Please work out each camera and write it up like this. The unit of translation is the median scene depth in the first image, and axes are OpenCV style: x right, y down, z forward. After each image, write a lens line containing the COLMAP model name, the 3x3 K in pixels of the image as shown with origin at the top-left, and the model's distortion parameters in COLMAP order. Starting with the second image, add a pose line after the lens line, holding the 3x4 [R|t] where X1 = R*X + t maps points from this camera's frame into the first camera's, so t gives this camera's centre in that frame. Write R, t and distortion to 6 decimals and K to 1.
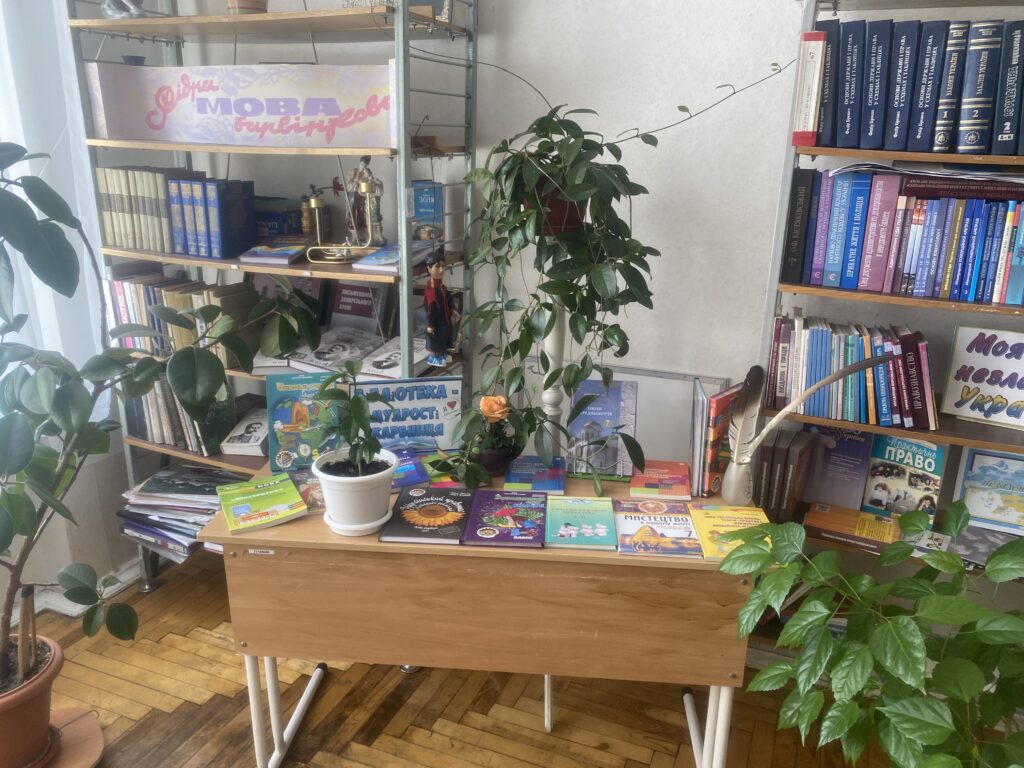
lens RADIAL K [[781.1, 0, 517.3], [0, 781.1, 382.9], [0, 0, 1]] dist [0.033130, -0.029943]
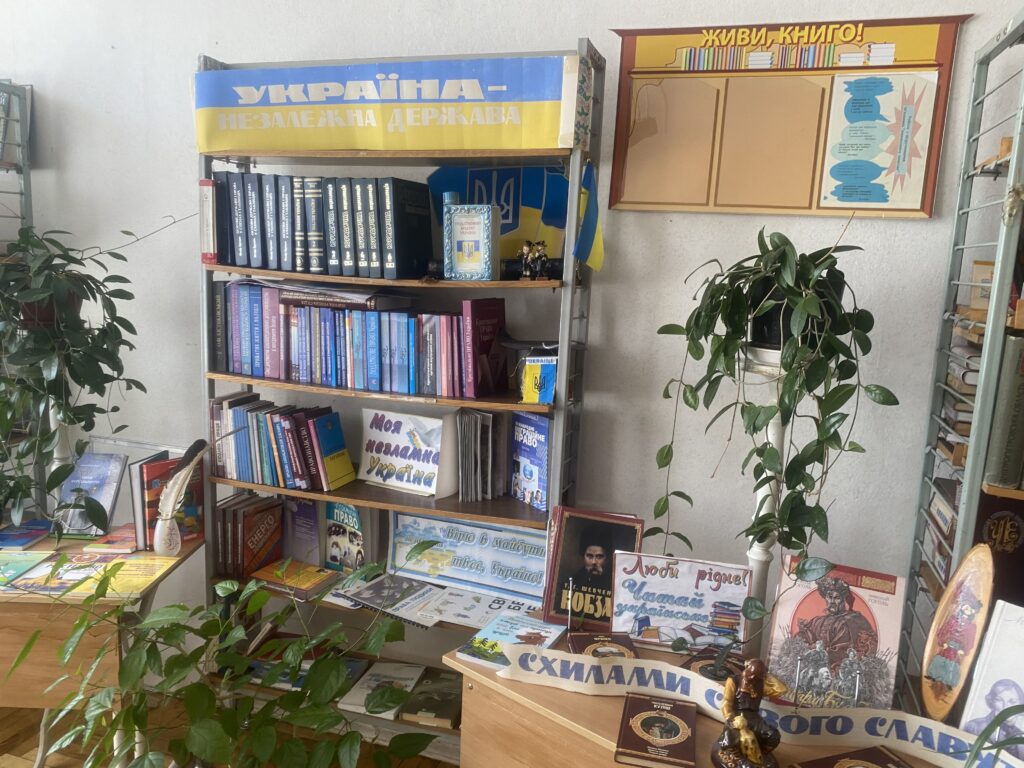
lens RADIAL K [[789.9, 0, 512.0], [0, 789.9, 384.0], [0, 0, 1]] dist [0.038853, -0.042084]
pose [[0.996972, 0.010421, 0.077058, 0.707510], [0.000225, 0.990589, -0.136871, 0.062339], [-0.077759, 0.136474, 0.987587, -0.262915]]
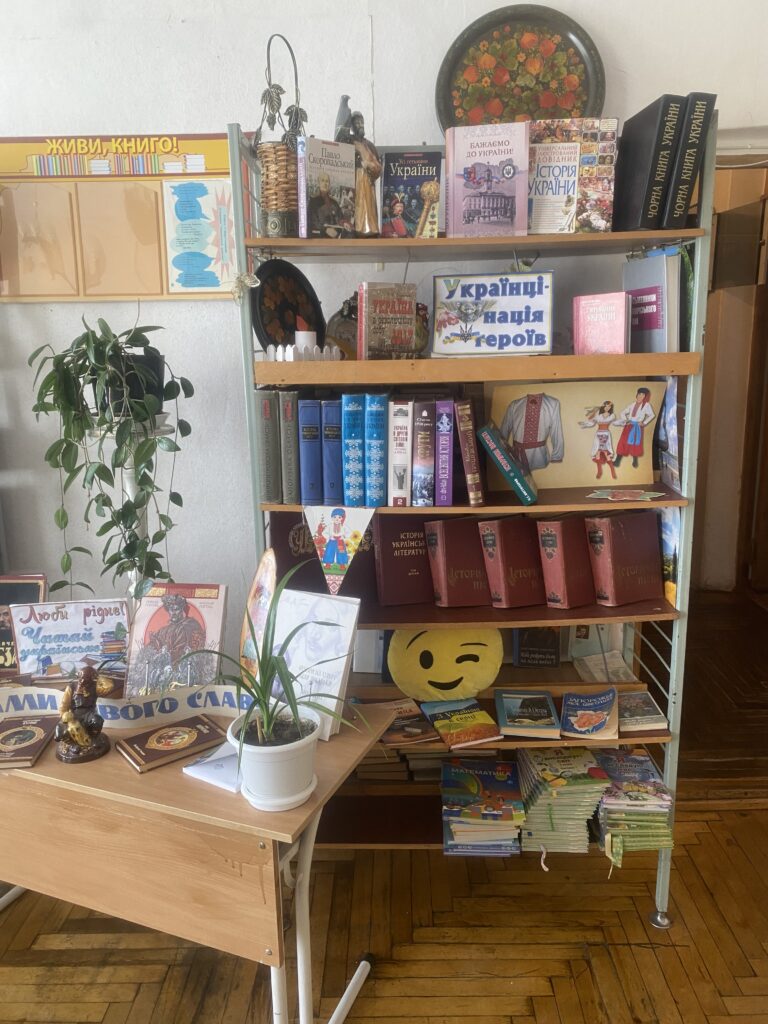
lens RADIAL K [[794.2, 0, 385.1], [0, 794.2, 497.2], [0, 0, 1]] dist [0.009931, -0.002623]
pose [[0.926364, -0.117738, 0.357754, 1.021271], [0.152522, 0.985781, -0.070515, 0.142665], [-0.344365, 0.119888, 0.931150, -0.528854]]
